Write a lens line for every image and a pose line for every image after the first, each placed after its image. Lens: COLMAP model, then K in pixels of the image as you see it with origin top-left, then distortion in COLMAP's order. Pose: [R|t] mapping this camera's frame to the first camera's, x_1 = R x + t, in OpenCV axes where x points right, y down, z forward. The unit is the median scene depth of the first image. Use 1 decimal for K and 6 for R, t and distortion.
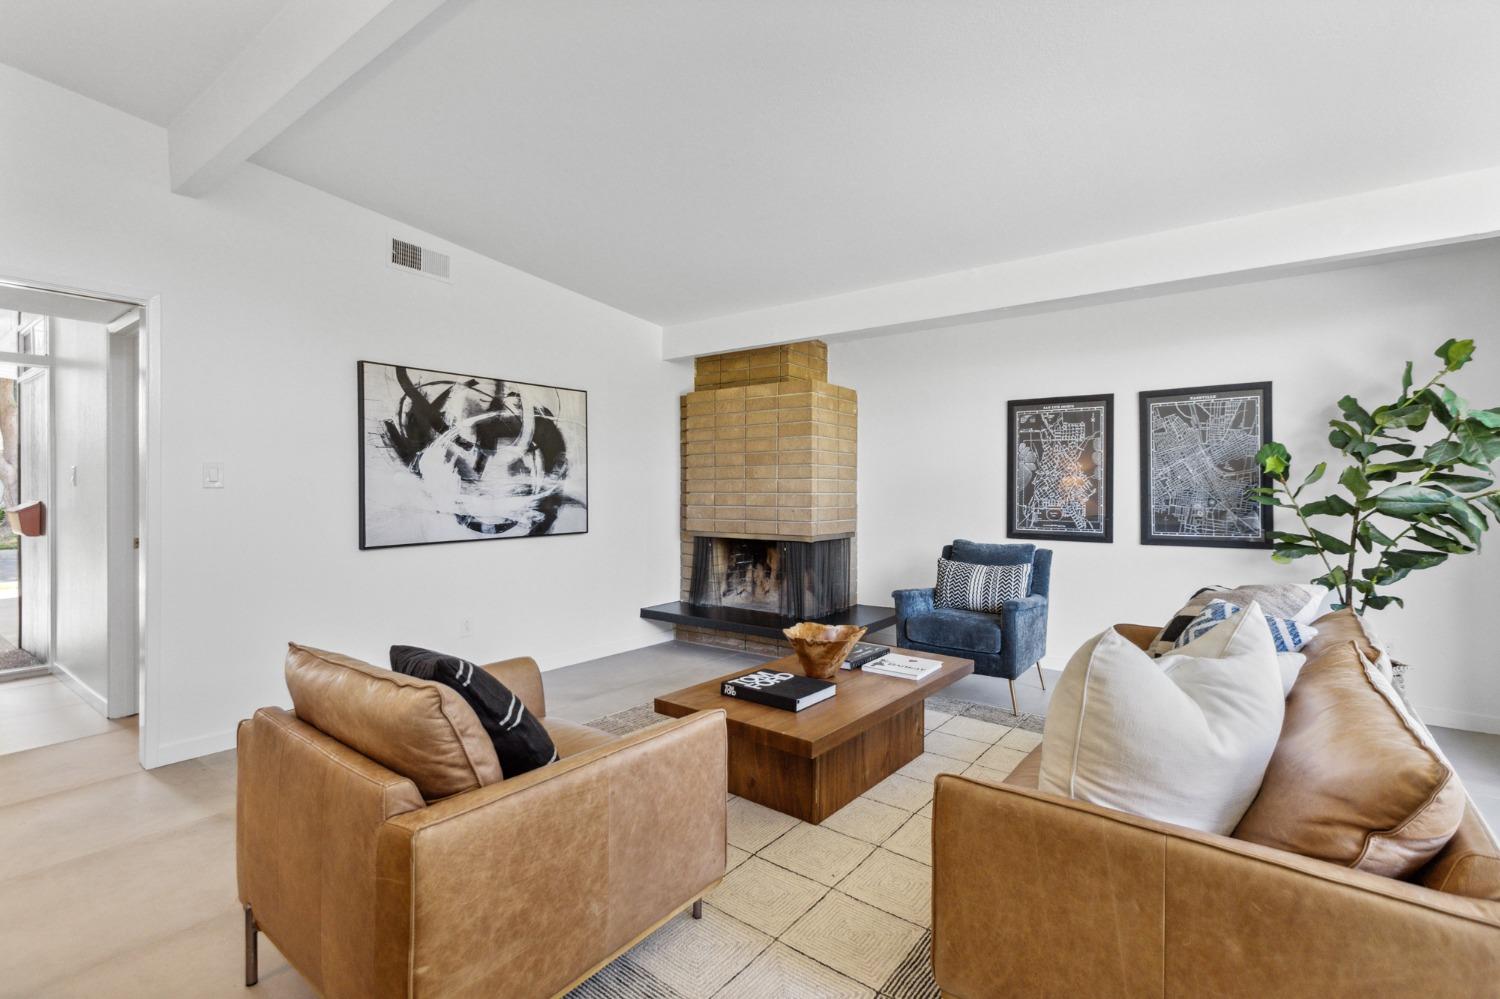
lens RADIAL K [[694.2, 0, 760.0], [0, 694.2, 490.5], [0, 0, 1]] dist [0.003940, 0.000747]
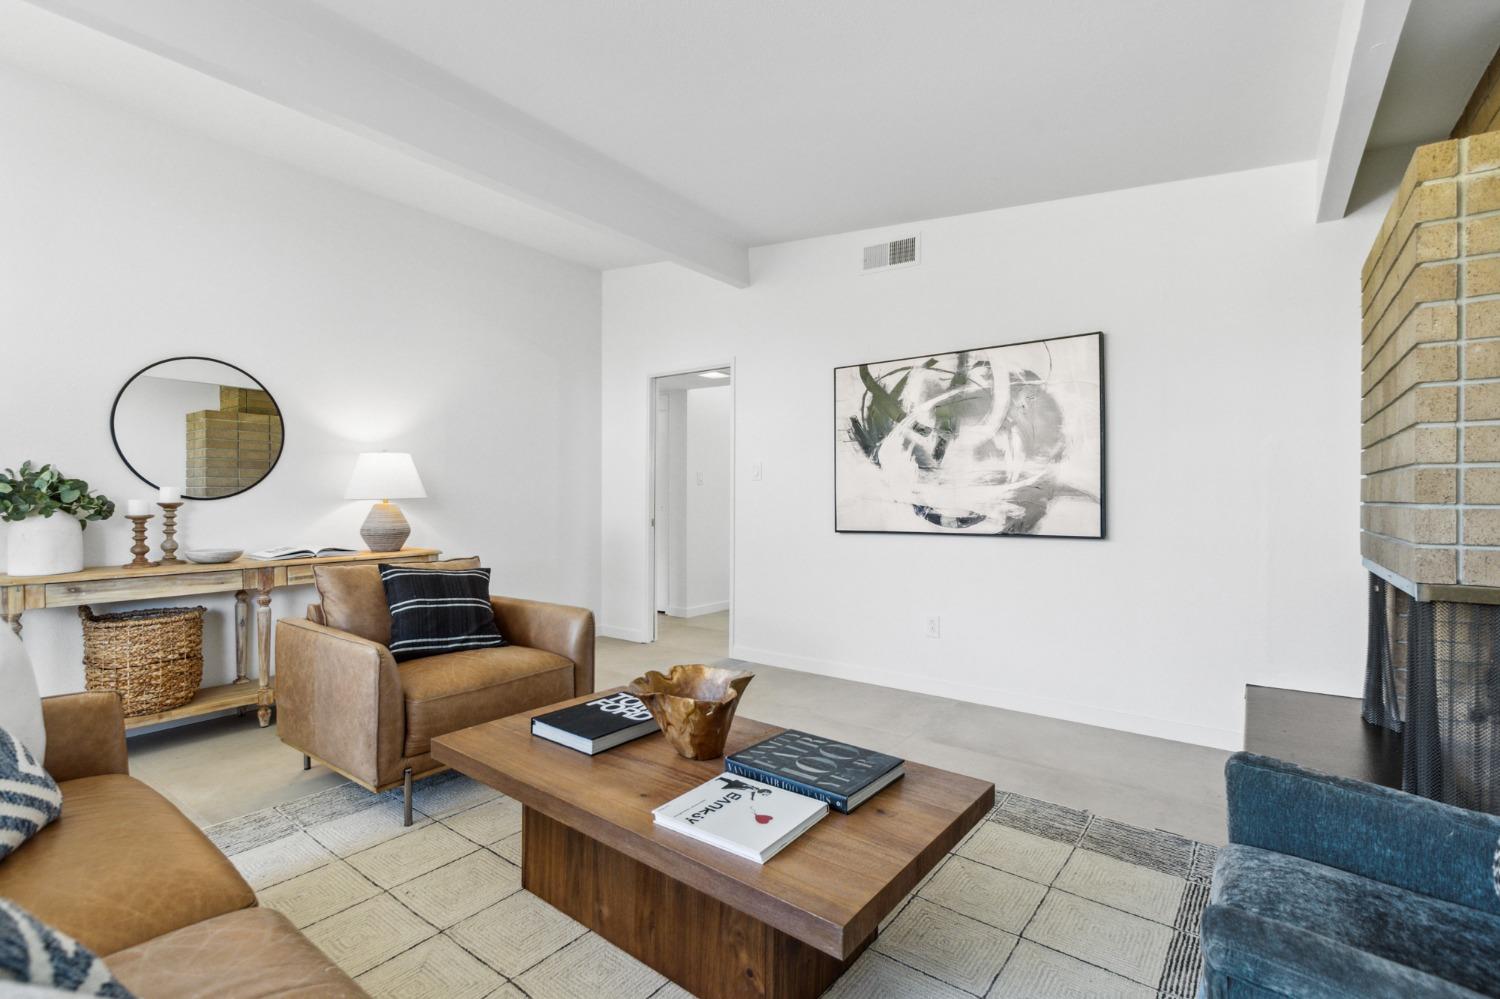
lens RADIAL K [[694.2, 0, 724.2], [0, 694.2, 497.3], [0, 0, 1]] dist [0.003940, 0.000747]
pose [[-0.031048, -0.000651, -0.999518, 0.507771], [-0.005266, 0.999986, -0.000488, 0.025554], [0.999504, 0.005248, -0.031051, 0.740910]]
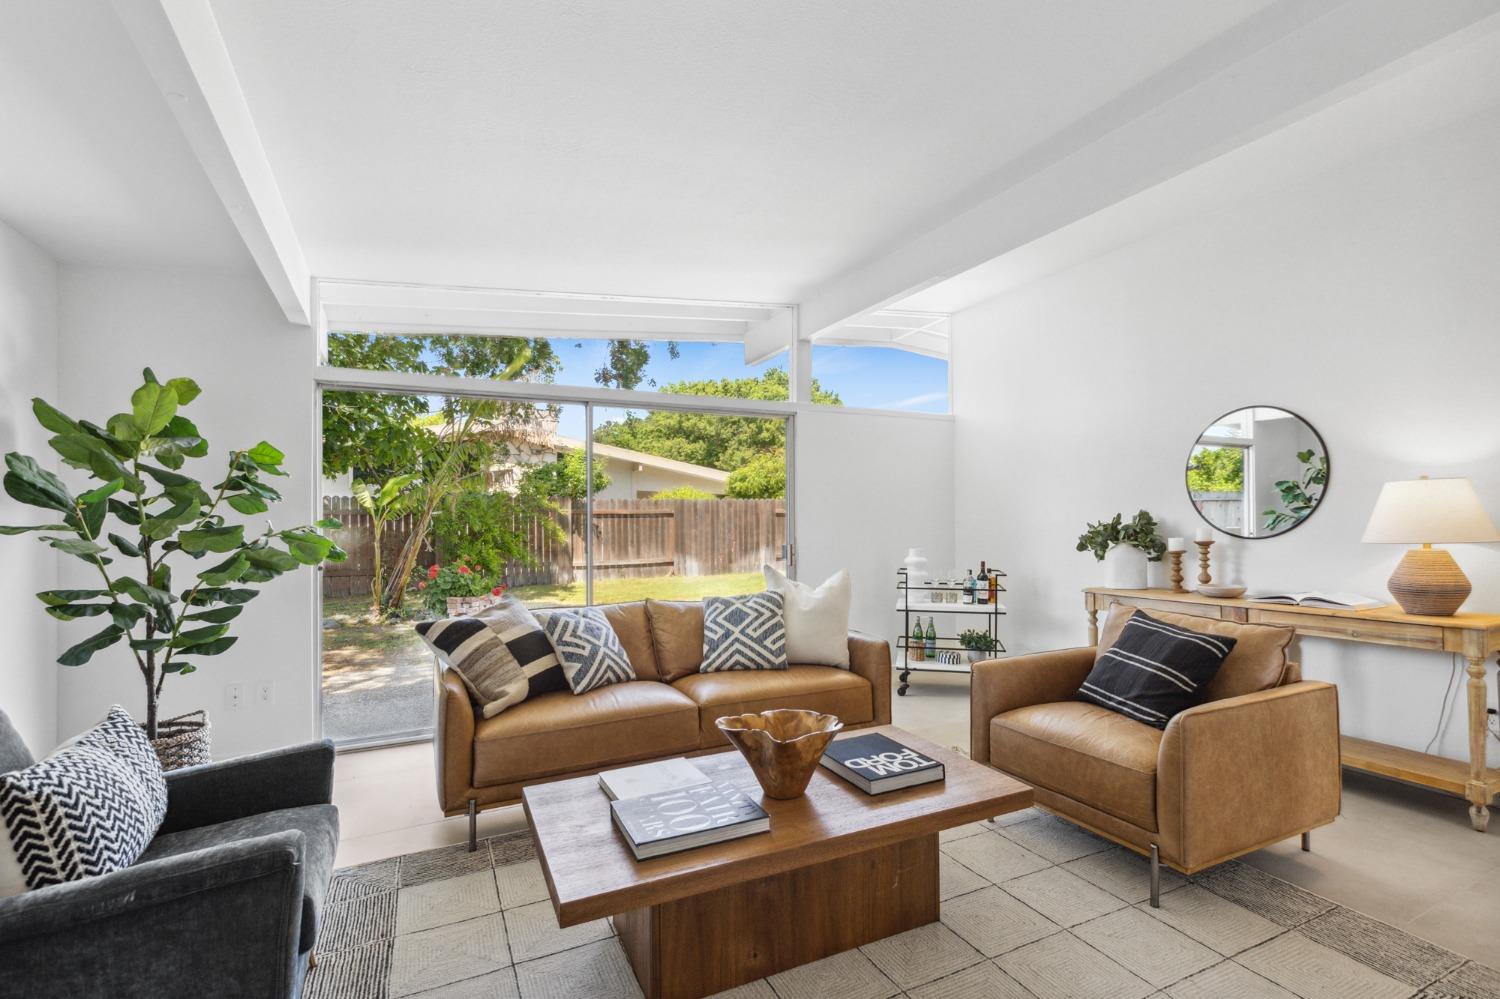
lens RADIAL K [[694.2, 0, 776.1], [0, 694.2, 513.0], [0, 0, 1]] dist [0.003940, 0.000747]
pose [[-0.906024, 0.012640, 0.423038, -0.140365], [0.010519, 0.999918, -0.007347, -0.001117], [-0.423096, -0.002207, -0.906082, 1.153487]]
